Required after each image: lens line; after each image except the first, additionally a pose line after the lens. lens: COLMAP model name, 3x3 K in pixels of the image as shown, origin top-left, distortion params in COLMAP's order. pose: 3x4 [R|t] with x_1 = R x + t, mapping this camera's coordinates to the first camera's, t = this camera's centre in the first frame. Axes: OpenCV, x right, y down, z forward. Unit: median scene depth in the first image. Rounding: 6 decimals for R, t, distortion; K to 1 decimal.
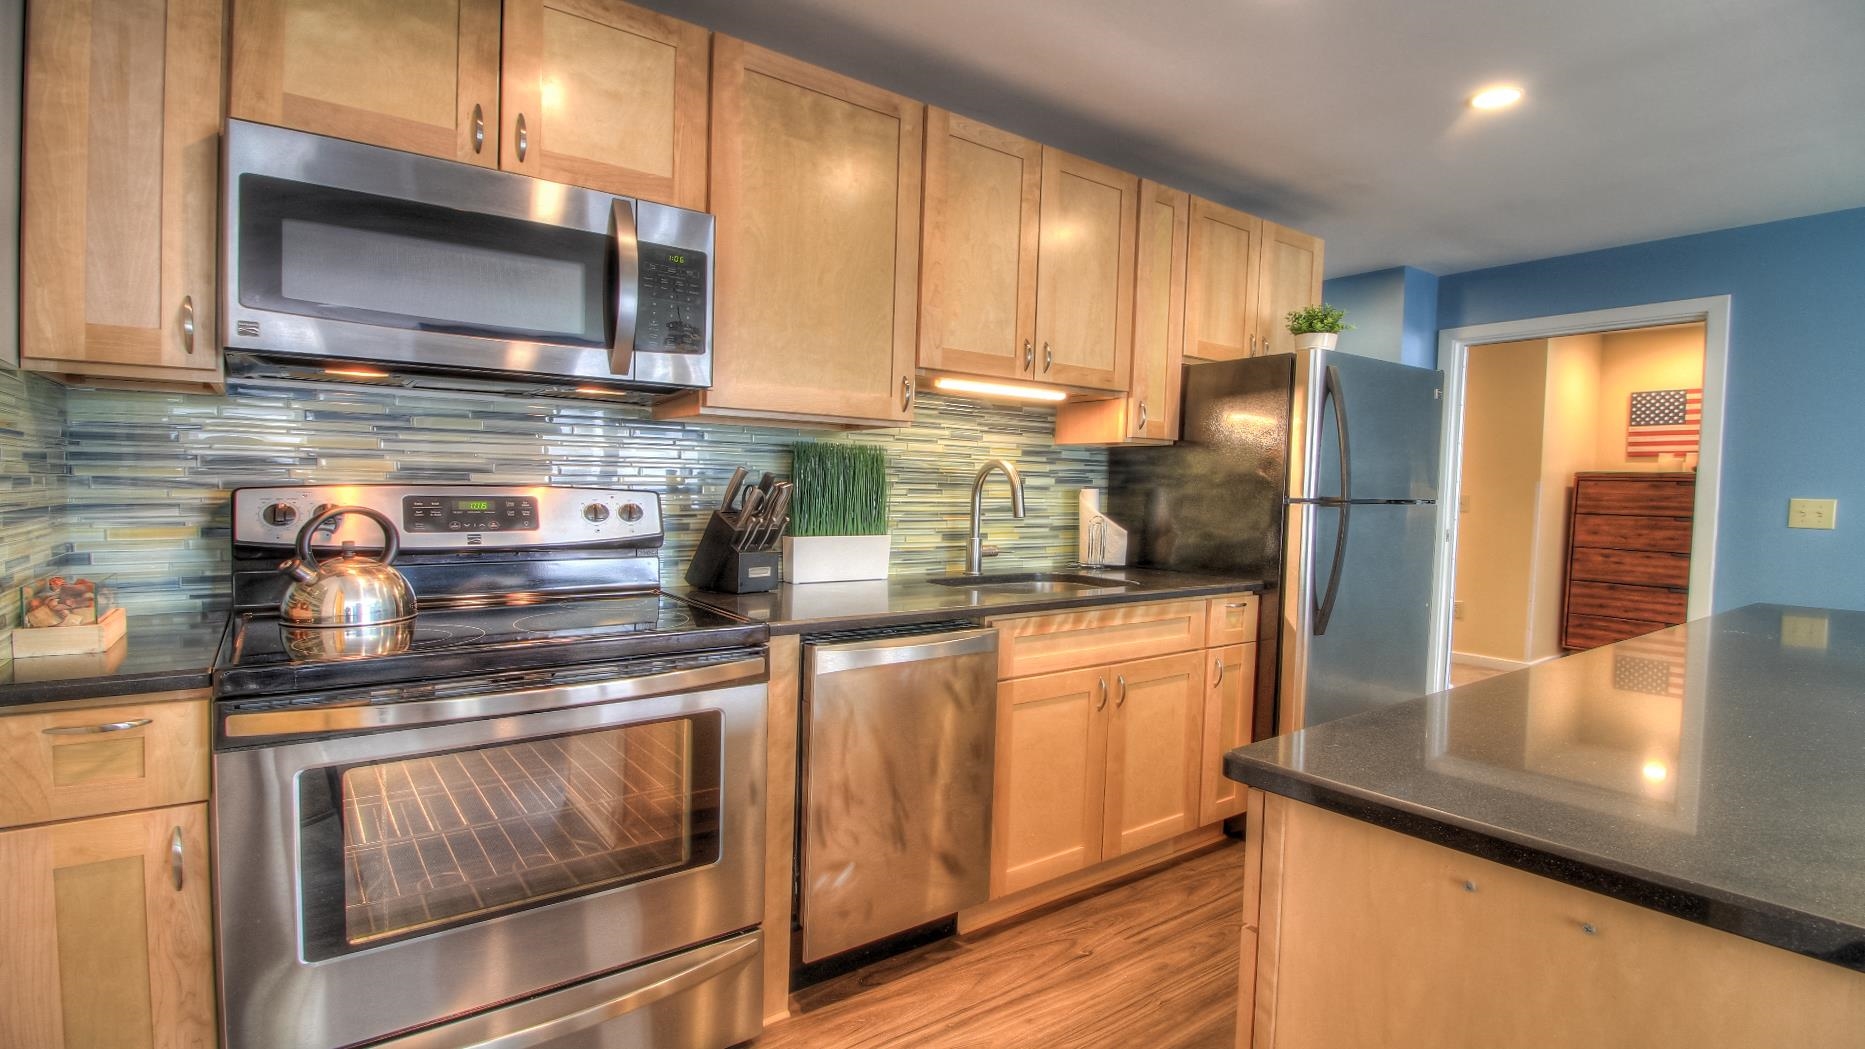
lens RADIAL K [[887.3, 0, 944.6], [0, 887.3, 522.8], [0, 0, 1]] dist [0.002134, -0.014667]
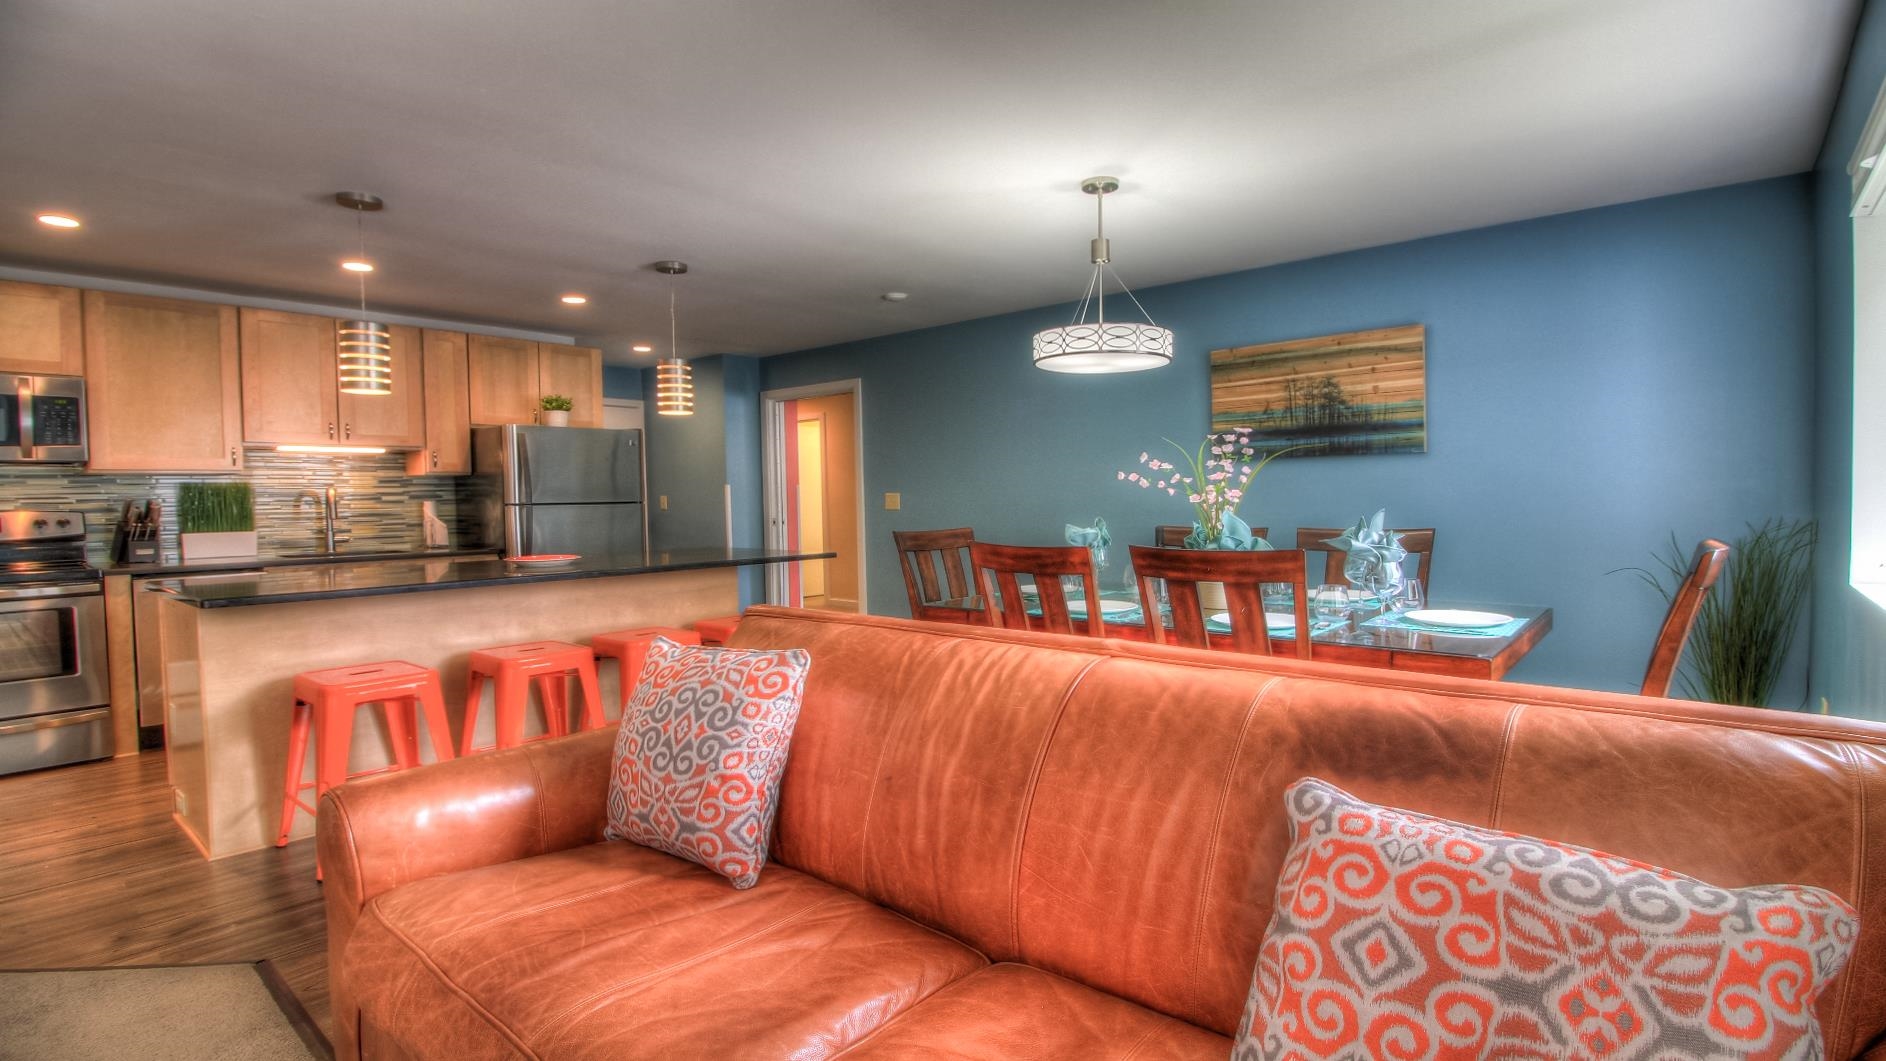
lens RADIAL K [[897.2, 0, 955.2], [0, 897.2, 528.7], [0, 0, 1]] dist [0.002134, -0.014667]
pose [[0.977018, -0.039967, 0.209375, 1.157043], [0.040371, 0.999182, 0.002342, 0.075225], [-0.209298, 0.006165, 0.977833, -1.318492]]
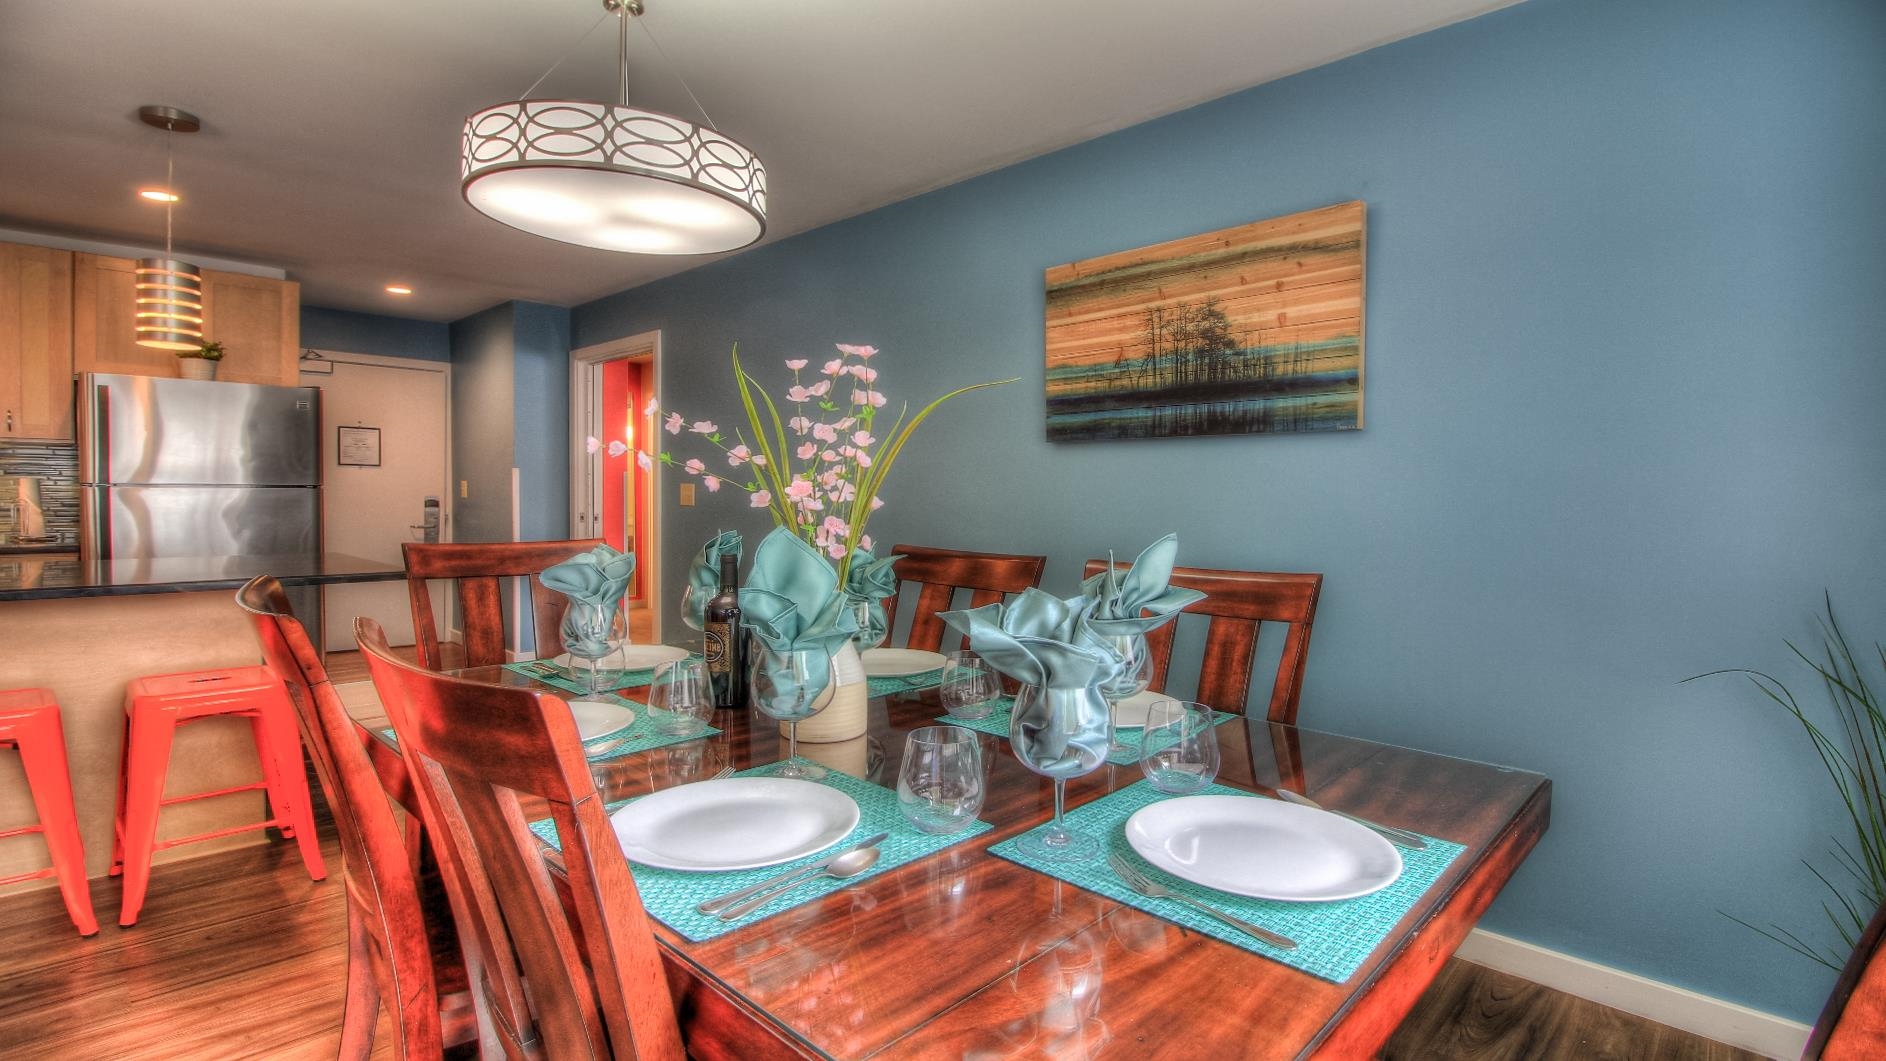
lens RADIAL K [[897.2, 0, 955.2], [0, 897.2, 528.7], [0, 0, 1]] dist [0.002134, -0.014667]
pose [[0.988041, -0.013179, 0.153625, 1.877588], [0.012667, 0.999910, 0.004308, 0.066784], [-0.153668, -0.002310, 0.988120, -0.666961]]
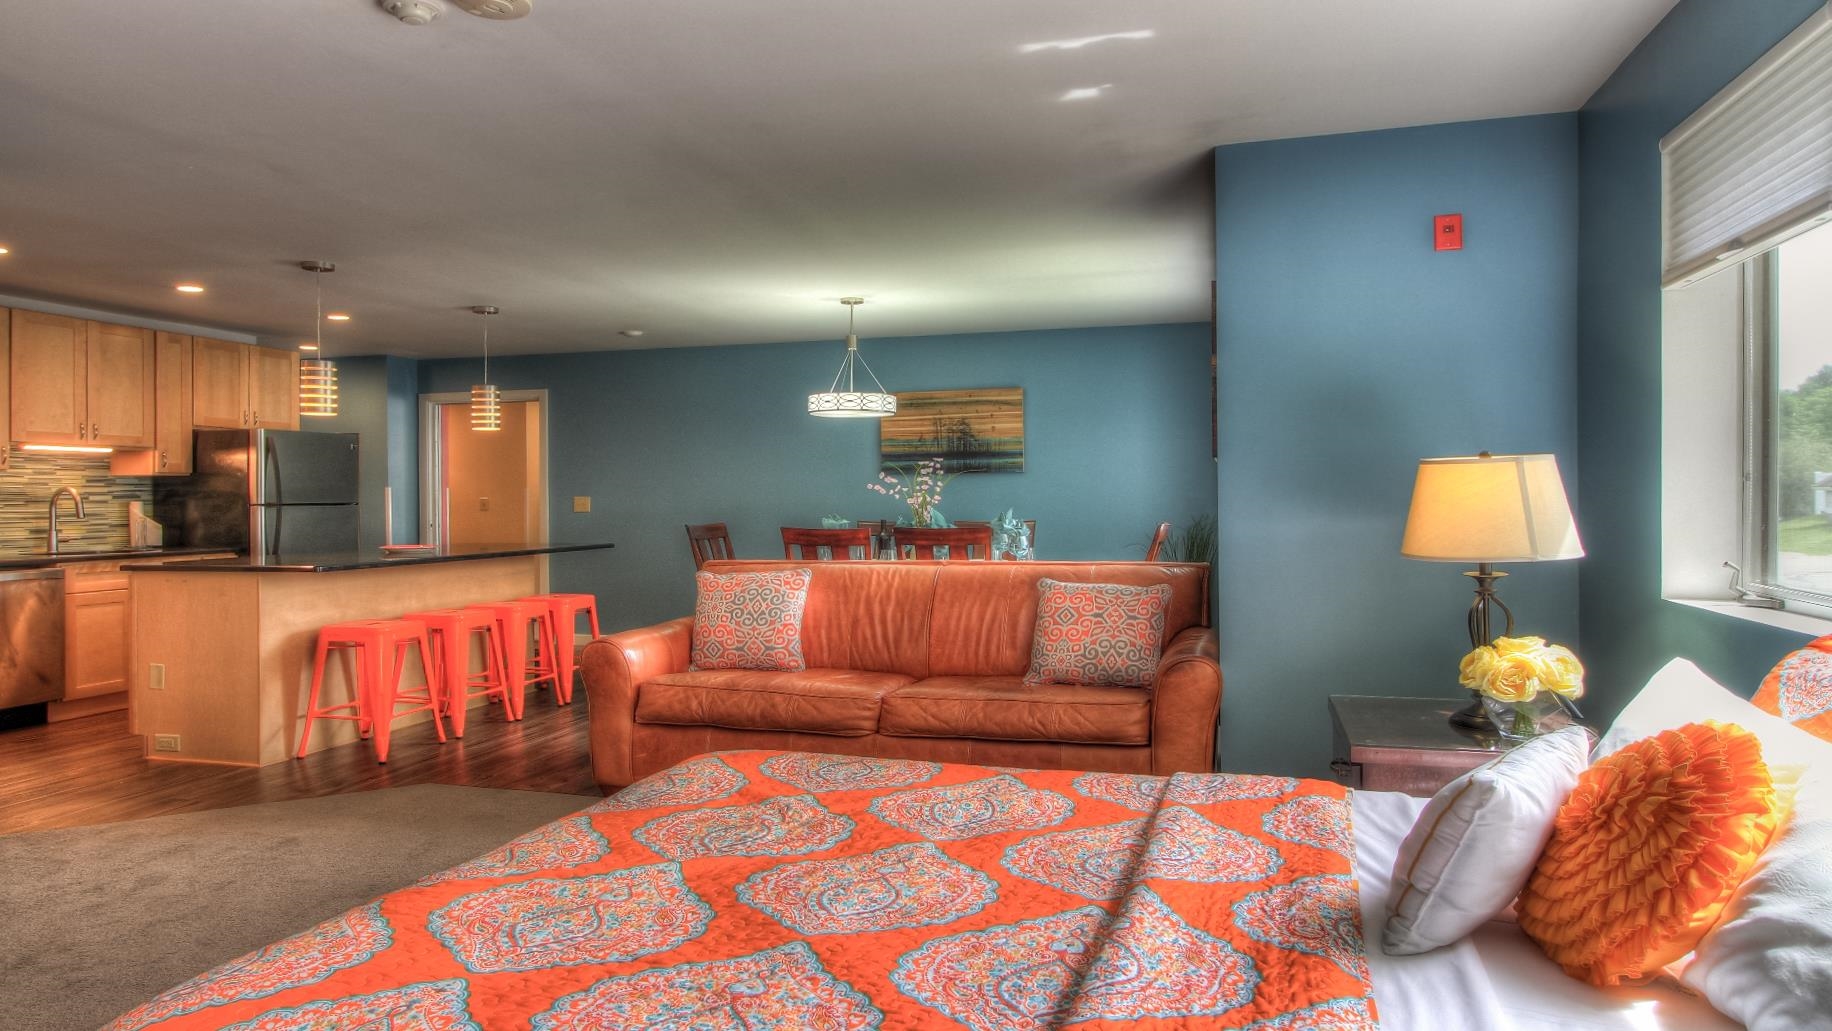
lens RADIAL K [[1169.7, 0, 907.7], [0, 1169.7, 491.9], [0, 0, 1]] dist [-0.006780, -0.004133]
pose [[0.797312, -0.021756, 0.603176, -0.004290], [0.046393, 0.998603, -0.025306, 0.098940], [-0.601782, 0.048159, 0.797207, -2.411063]]
